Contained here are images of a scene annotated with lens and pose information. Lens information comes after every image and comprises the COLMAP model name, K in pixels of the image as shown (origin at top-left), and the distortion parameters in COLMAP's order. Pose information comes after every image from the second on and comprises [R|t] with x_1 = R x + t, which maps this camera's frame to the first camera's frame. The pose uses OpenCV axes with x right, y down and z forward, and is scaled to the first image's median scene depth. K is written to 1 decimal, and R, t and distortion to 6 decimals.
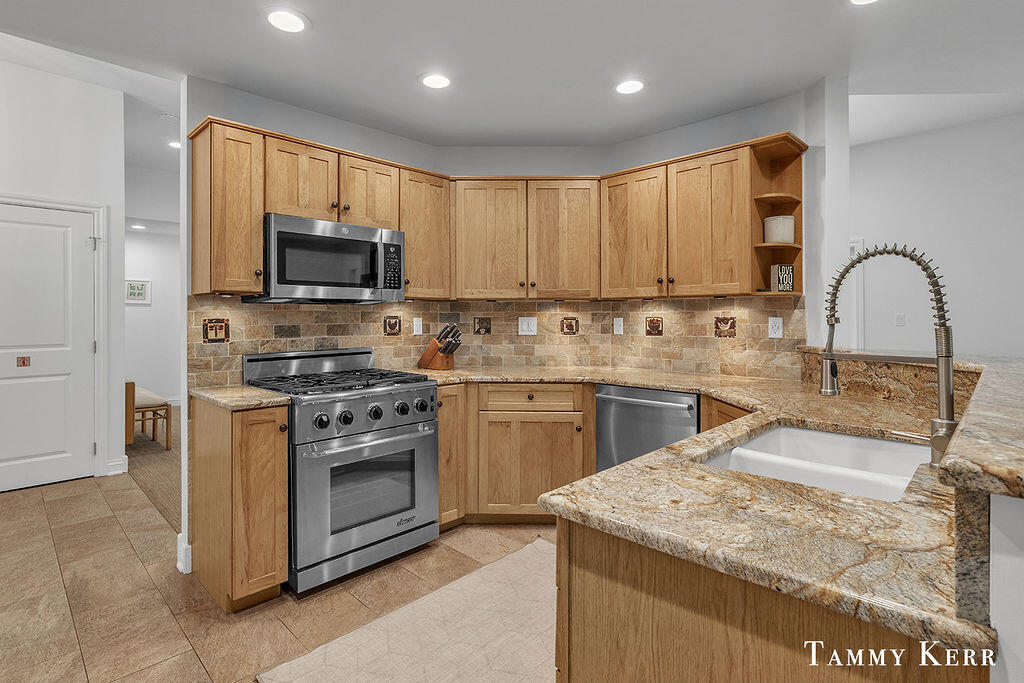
lens RADIAL K [[529.4, 0, 512.1], [0, 529.4, 312.7], [0, 0, 1]] dist [-0.001496, -0.000146]
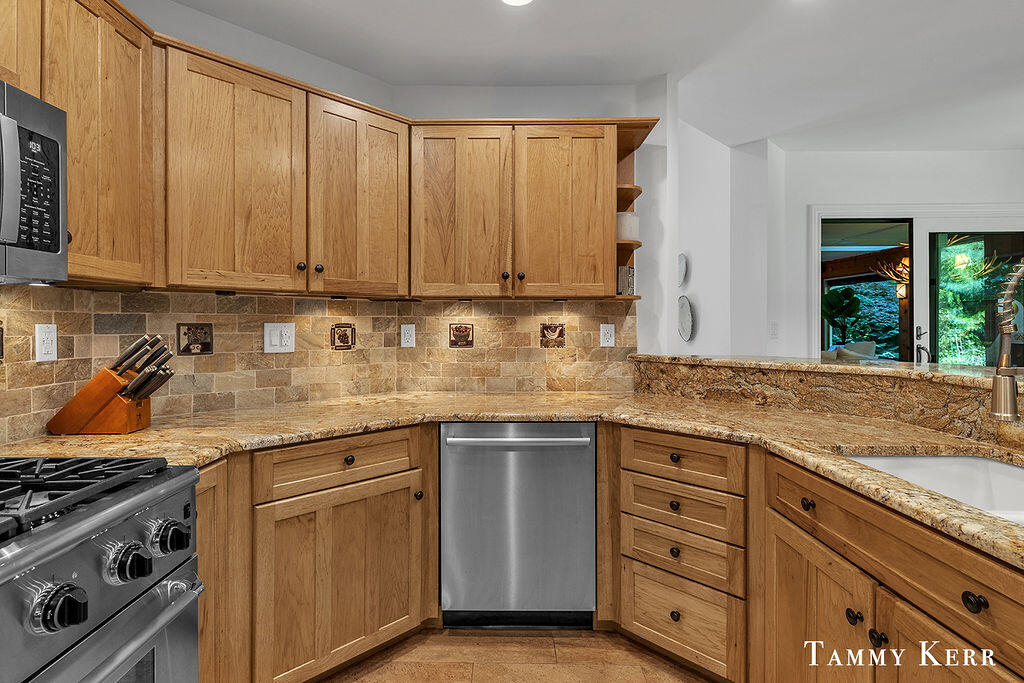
lens RADIAL K [[514.6, 0, 507.5], [0, 514.6, 324.5], [0, 0, 1]] dist [0.001902, 0.000043]
pose [[0.710407, 0.001104, 0.703791, -0.222976], [-0.007655, 0.999952, 0.006158, 0.004892], [-0.703750, -0.009762, 0.710381, 0.442350]]
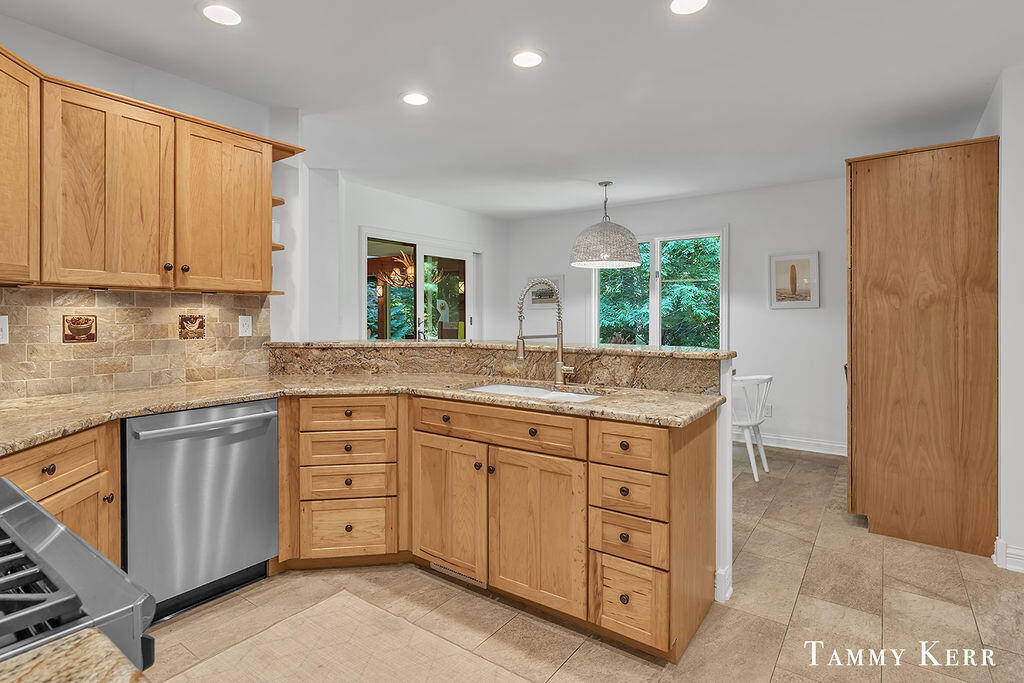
lens RADIAL K [[512.8, 0, 507.5], [0, 512.8, 318.0], [0, 0, 1]] dist [0.000168, 0.000288]
pose [[-0.159771, -0.001069, 0.987154, -0.488373], [-0.009323, 0.999956, -0.000426, 0.007838], [-0.987110, -0.009271, -0.159774, 0.597344]]
